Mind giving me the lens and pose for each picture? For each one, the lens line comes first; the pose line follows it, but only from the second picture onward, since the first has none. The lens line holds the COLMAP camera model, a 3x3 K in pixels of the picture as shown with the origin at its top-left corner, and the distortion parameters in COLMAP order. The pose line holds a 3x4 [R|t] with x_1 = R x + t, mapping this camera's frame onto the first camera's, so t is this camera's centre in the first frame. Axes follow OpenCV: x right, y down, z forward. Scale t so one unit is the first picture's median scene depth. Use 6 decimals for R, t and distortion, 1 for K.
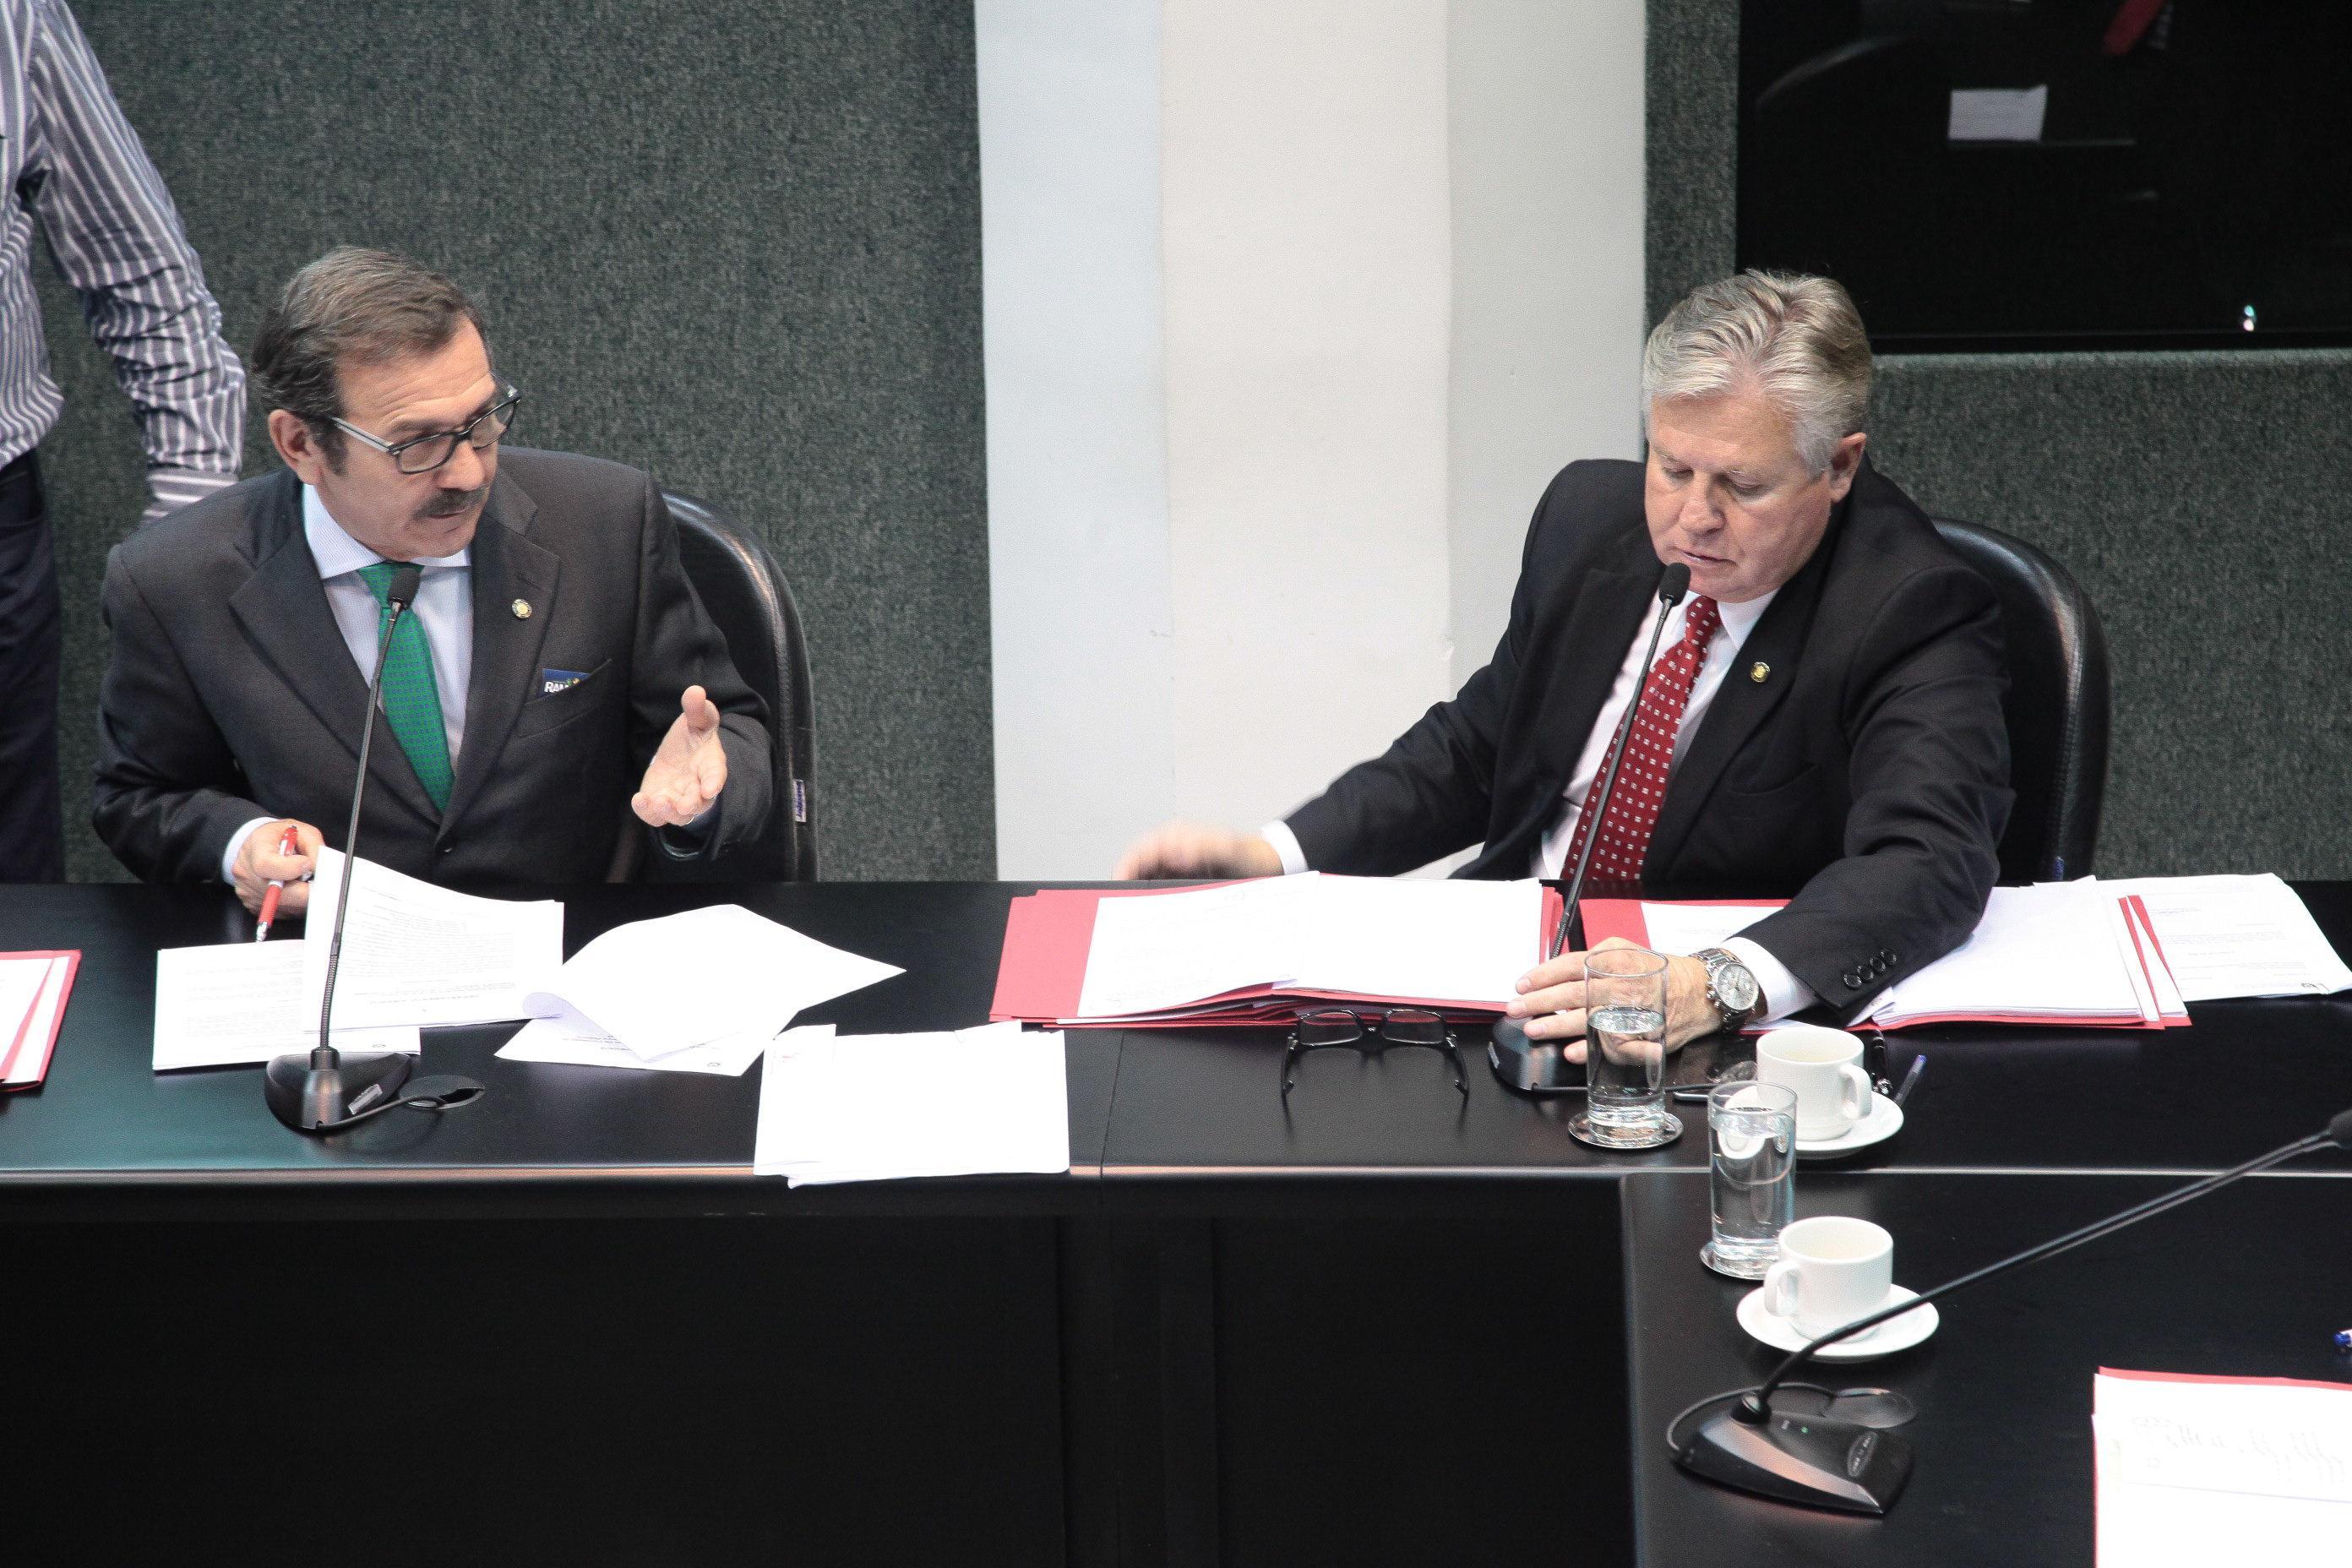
lens RADIAL K [[6288.1, 0, 1176.0], [0, 6288.1, 784.0], [0, 0, 1]] dist [0.590749, -0.244912]
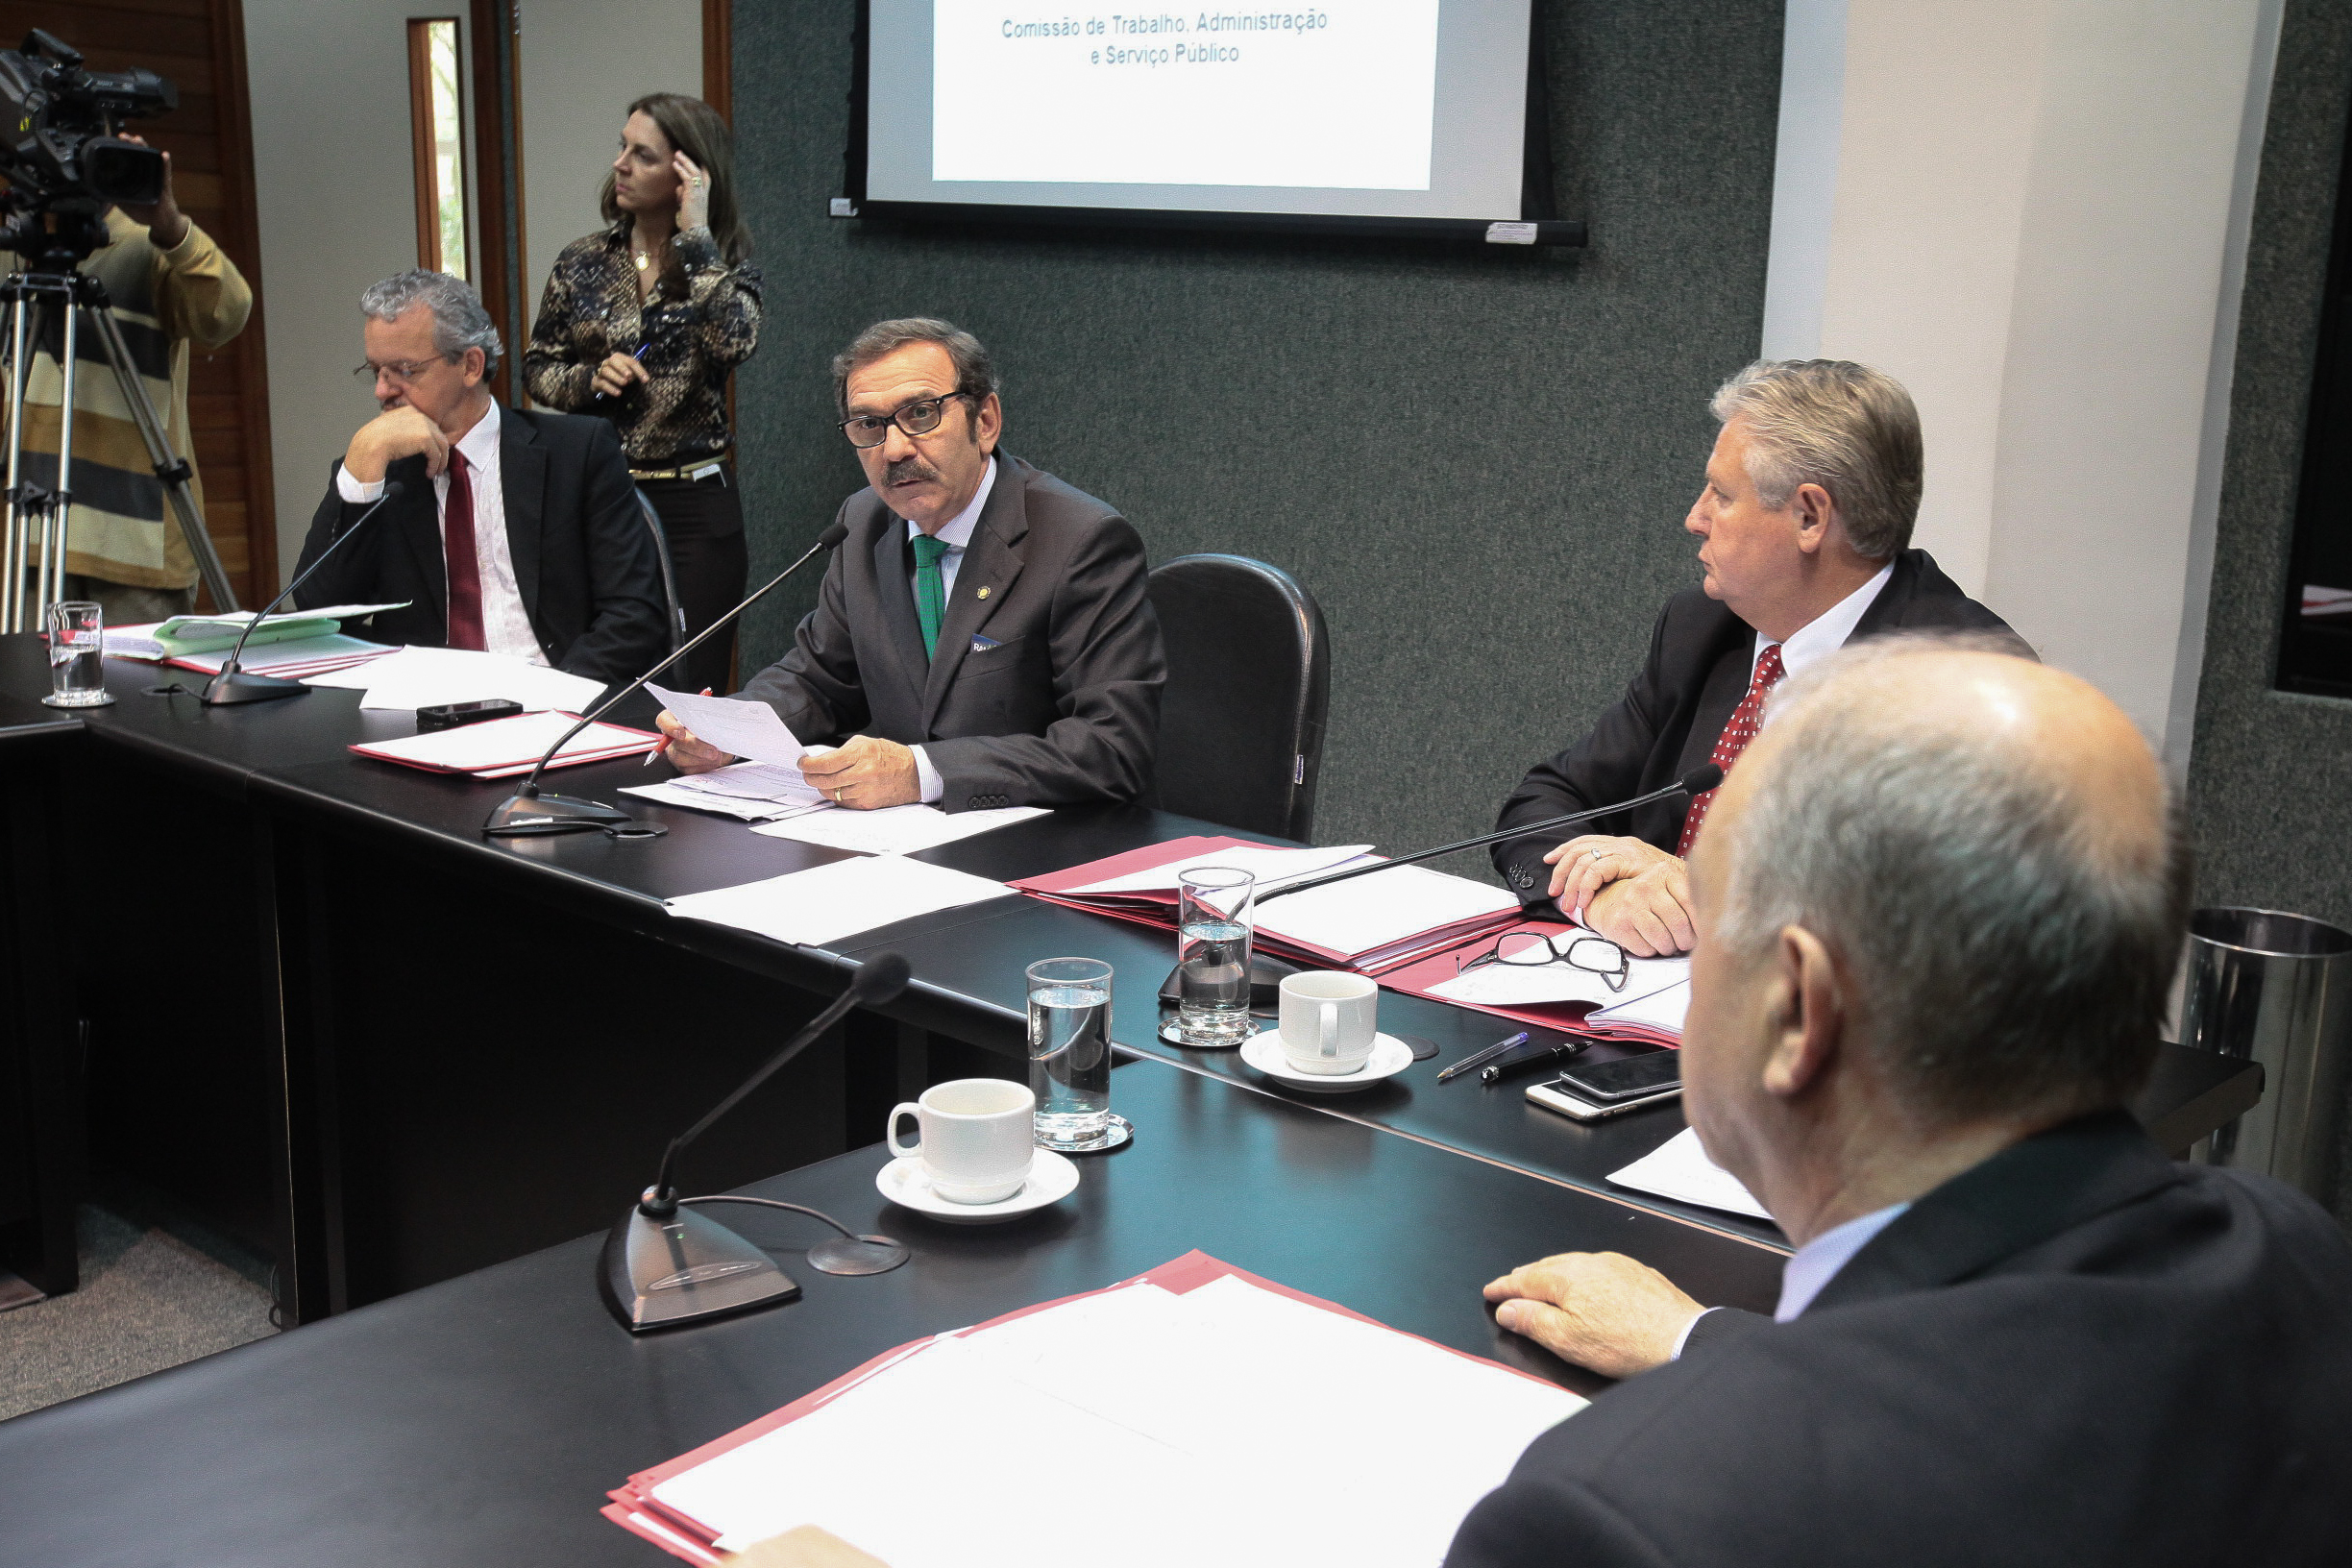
lens RADIAL K [[2567.8, 0, 1308.9], [0, 2567.8, 835.6], [0, 0, 1]] dist [0.007534, 0.112659]
pose [[0.794500, 0.184160, -0.578666, 0.245399], [-0.234652, 0.971995, -0.012837, 0.016072], [0.560096, 0.145984, 0.815464, 0.457382]]
